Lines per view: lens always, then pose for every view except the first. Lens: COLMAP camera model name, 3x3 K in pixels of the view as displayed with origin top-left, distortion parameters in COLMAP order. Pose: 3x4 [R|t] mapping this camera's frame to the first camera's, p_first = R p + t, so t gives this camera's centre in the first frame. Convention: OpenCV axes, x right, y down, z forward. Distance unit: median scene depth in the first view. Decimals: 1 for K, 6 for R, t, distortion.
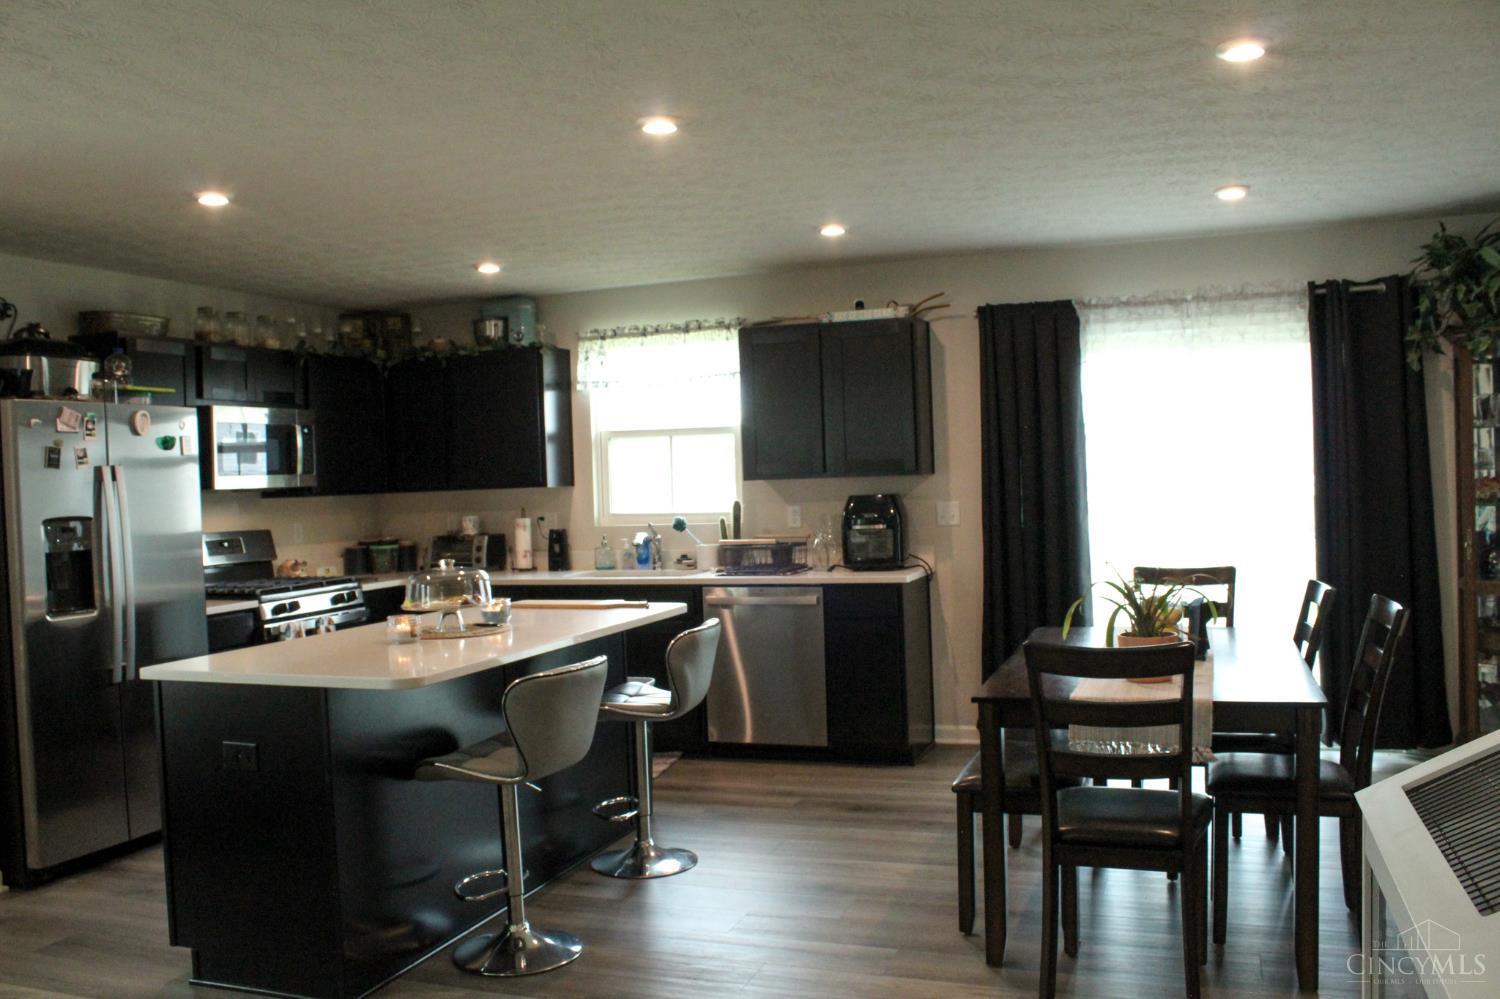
lens RADIAL K [[1255.4, 0, 734.8], [0, 1255.4, 504.4], [0, 0, 1]] dist [-0.170286, 0.159515]
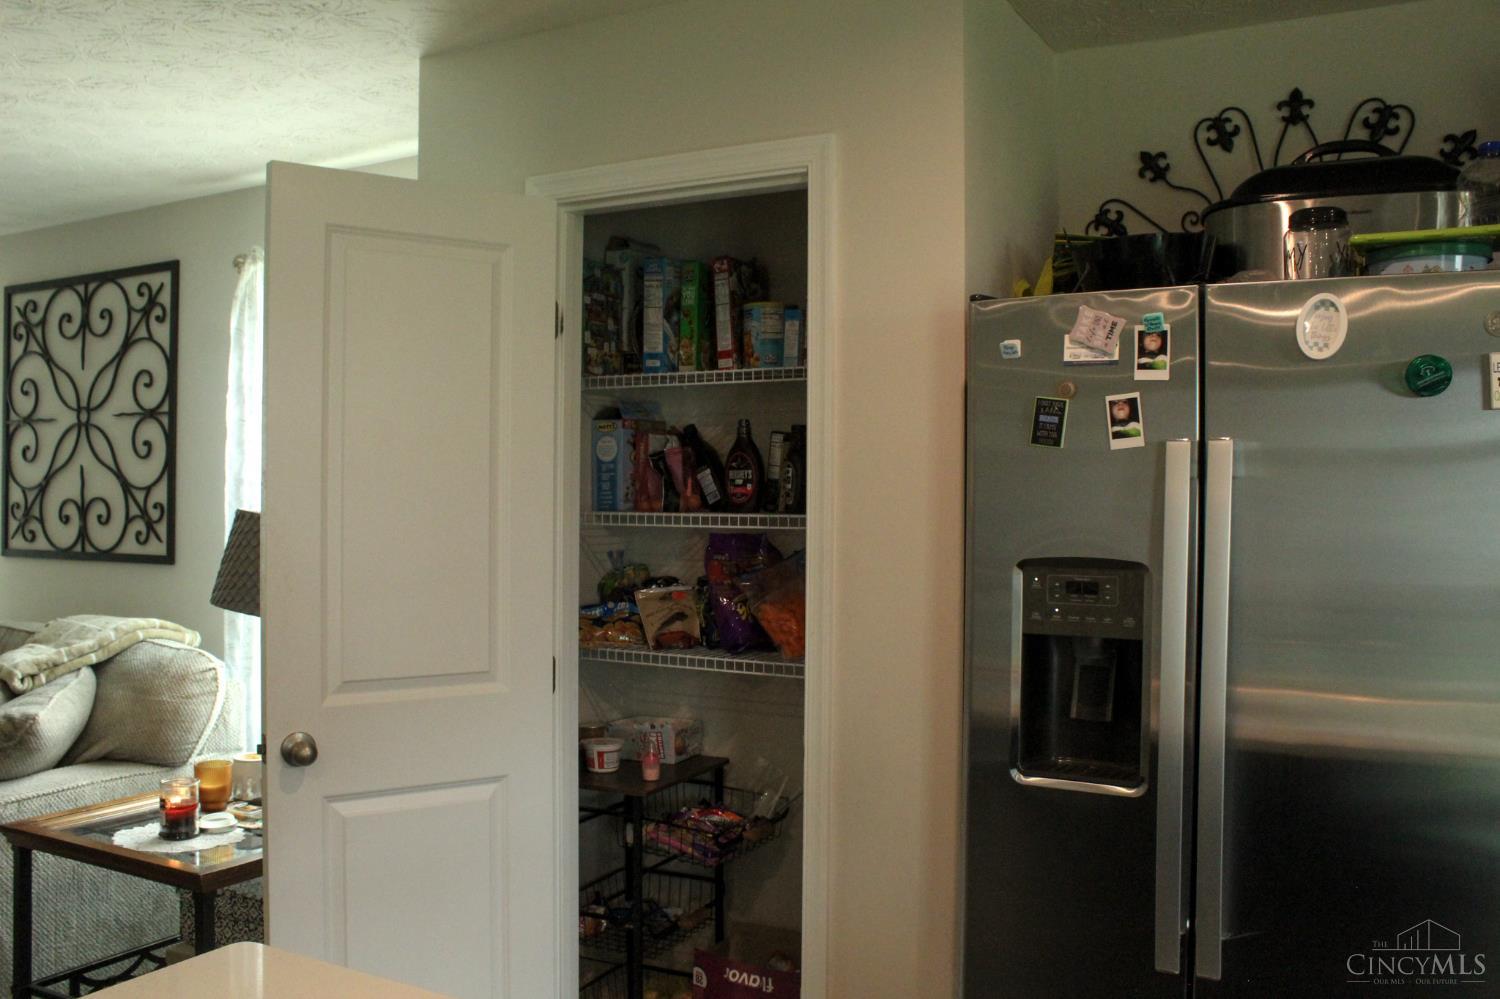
lens RADIAL K [[1298.9, 0, 731.2], [0, 1298.9, 496.3], [0, 0, 1]] dist [-0.157672, 0.146626]
pose [[-0.144986, 0.030876, -0.988952, -0.054222], [-0.026749, 0.999025, 0.035112, -0.017371], [0.989072, 0.031544, -0.144018, 0.663714]]
